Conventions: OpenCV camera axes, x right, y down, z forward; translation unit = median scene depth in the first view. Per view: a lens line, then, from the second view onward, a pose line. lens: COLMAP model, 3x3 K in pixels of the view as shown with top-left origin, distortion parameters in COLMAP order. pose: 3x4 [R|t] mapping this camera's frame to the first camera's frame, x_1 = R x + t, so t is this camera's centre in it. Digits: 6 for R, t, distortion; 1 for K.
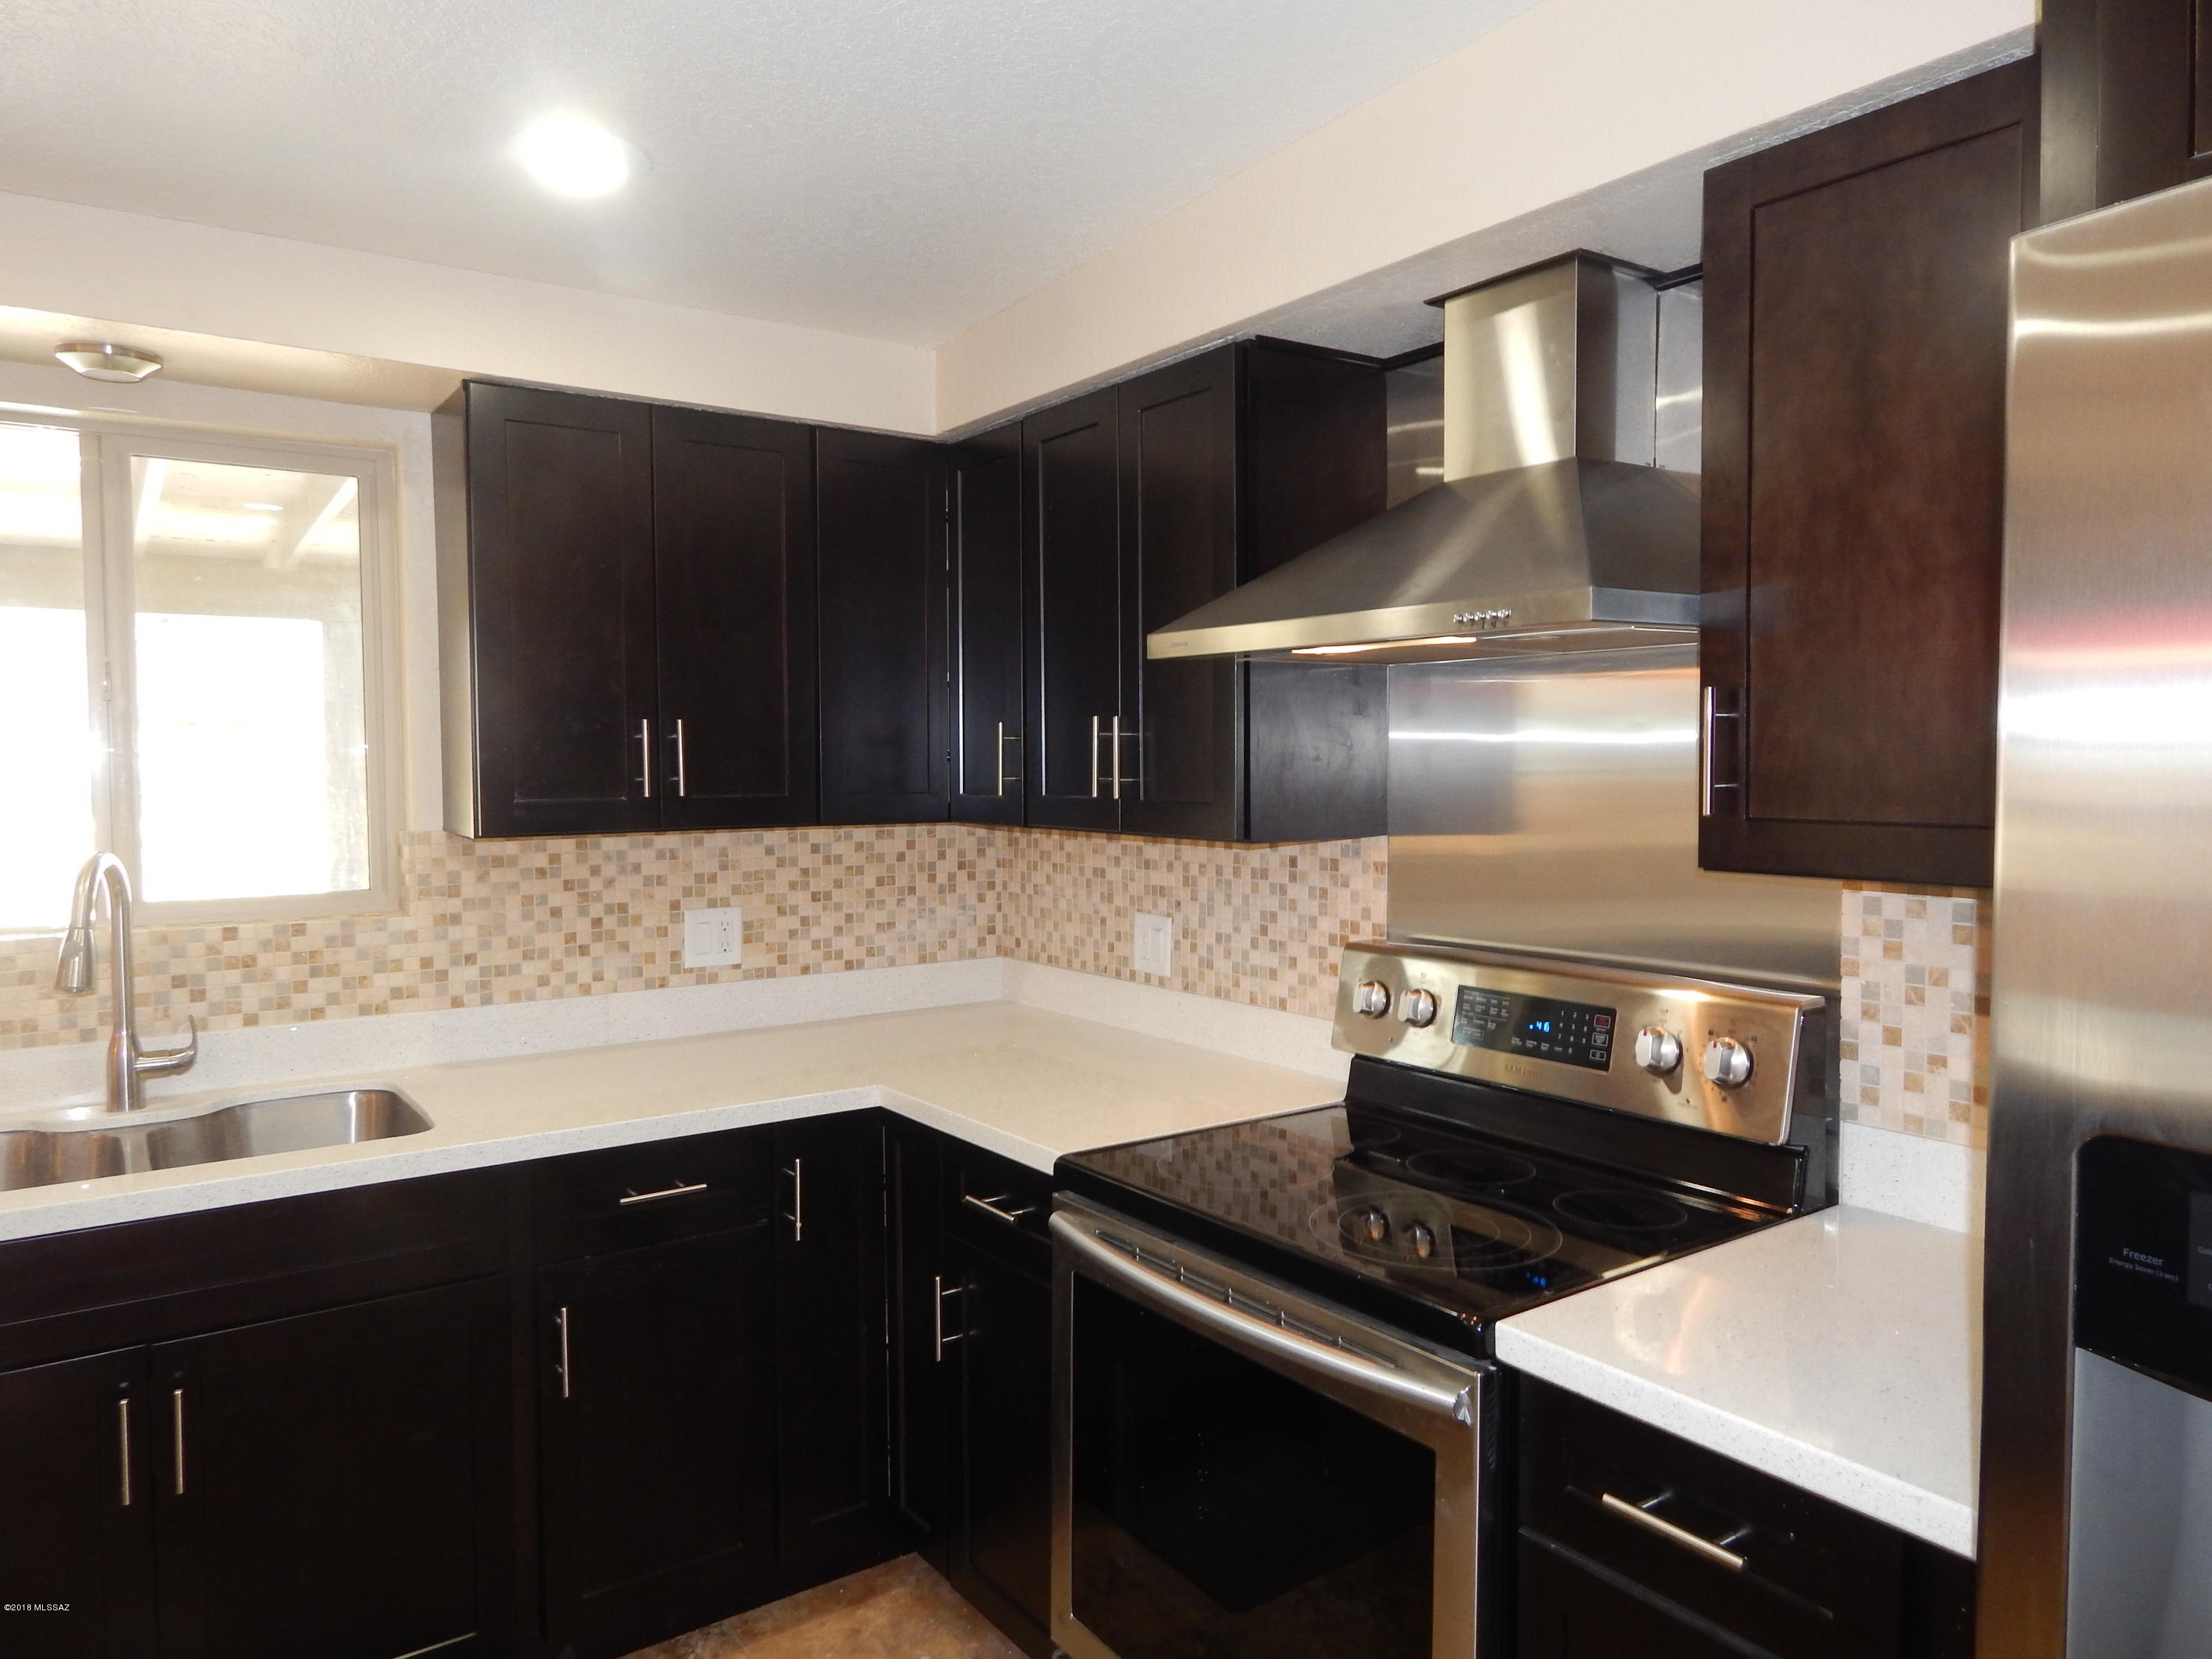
lens RADIAL K [[1459.3, 0, 1107.6], [0, 1459.3, 817.4], [0, 0, 1]] dist [0.004604, -0.003520]
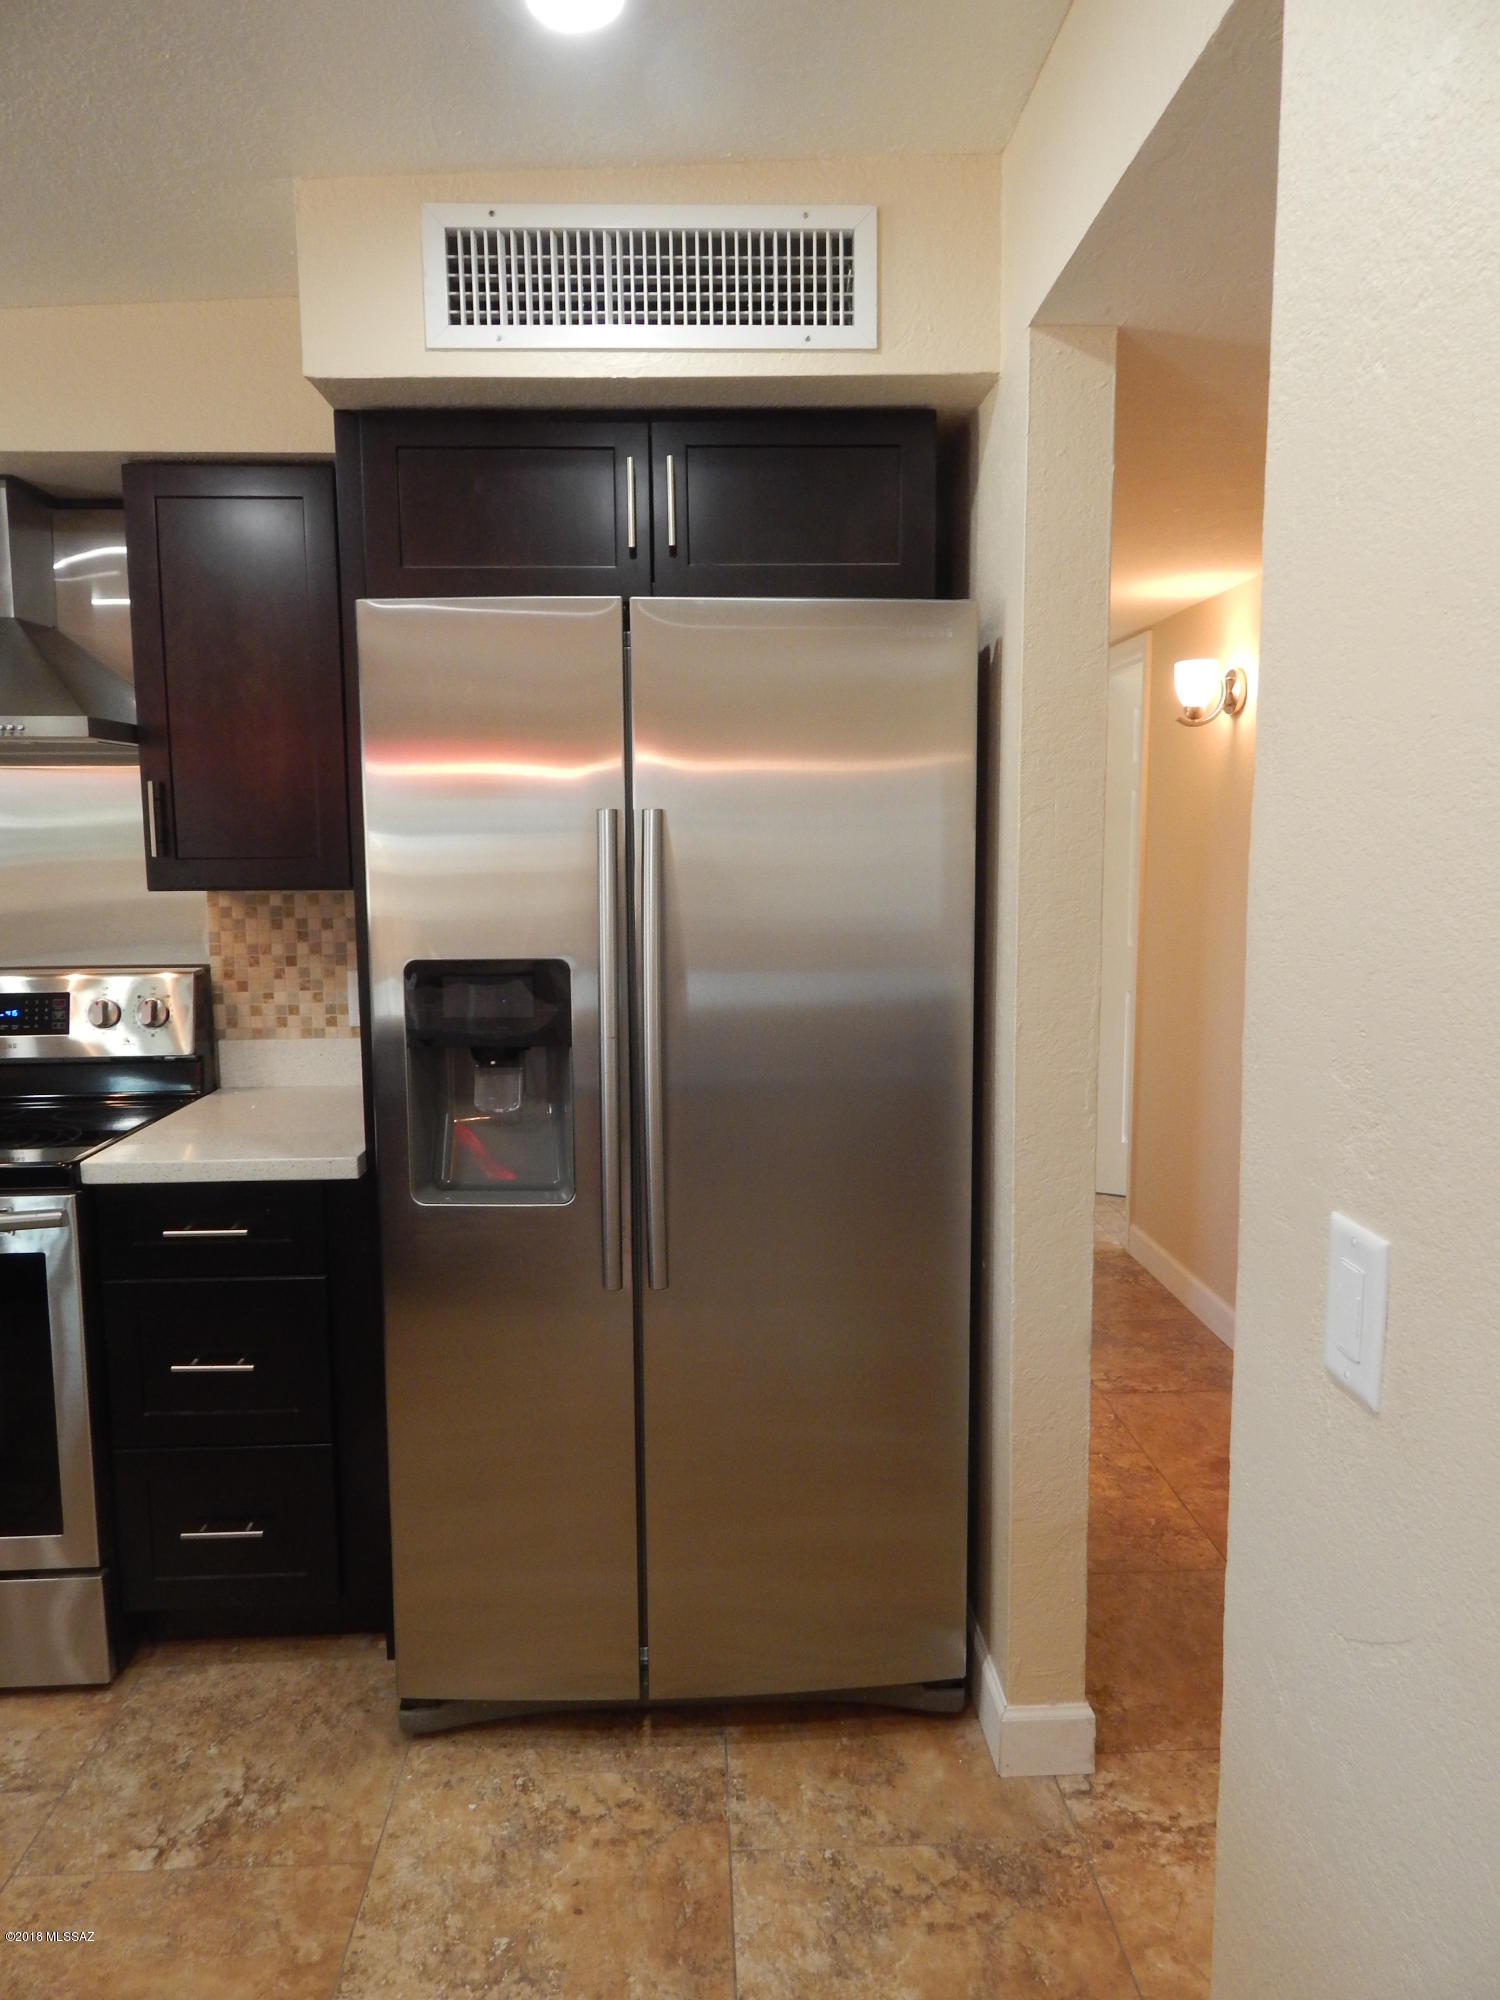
lens RADIAL K [[1319.4, 0, 739.7], [0, 1319.4, 995.1], [0, 0, 1]] dist [0.004604, -0.003520]
pose [[0.546271, -0.098620, 0.831783, -0.308119], [0.038561, 0.994953, 0.092642, 0.025402], [-0.836721, -0.018534, 0.547316, -0.246918]]
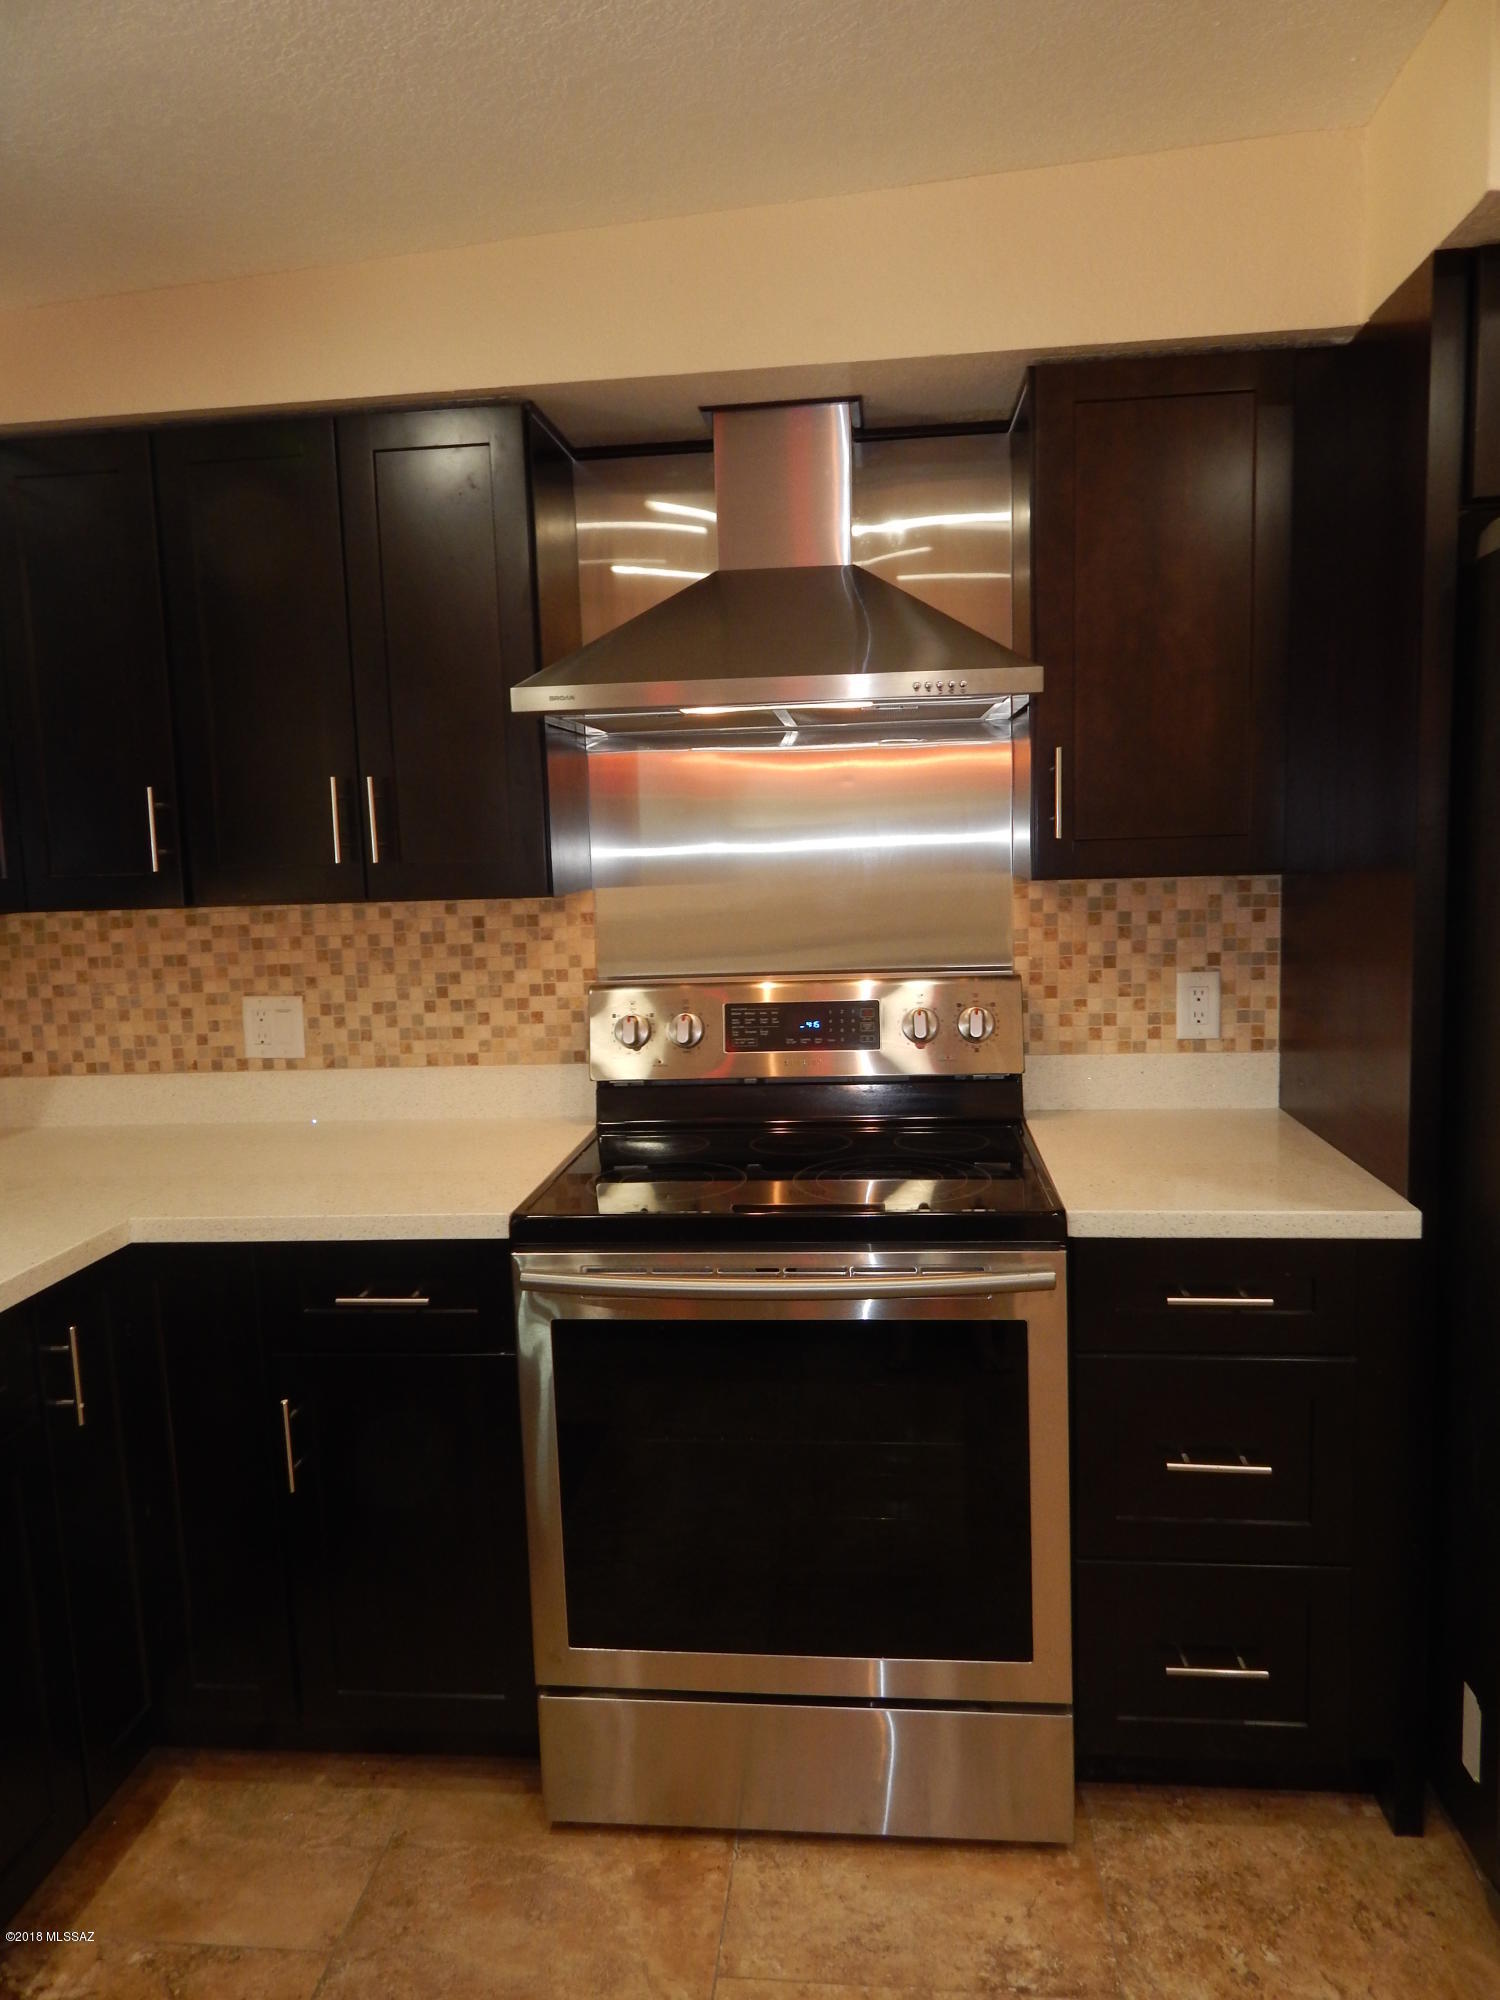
lens RADIAL K [[1319.4, 0, 741.2], [0, 1319.4, 993.0], [0, 0, 1]] dist [0.004604, -0.003520]
pose [[0.665027, -0.104596, 0.739458, -0.454978], [0.061343, 0.994448, 0.085497, 0.011441], [-0.744295, -0.011497, 0.667752, 0.227825]]
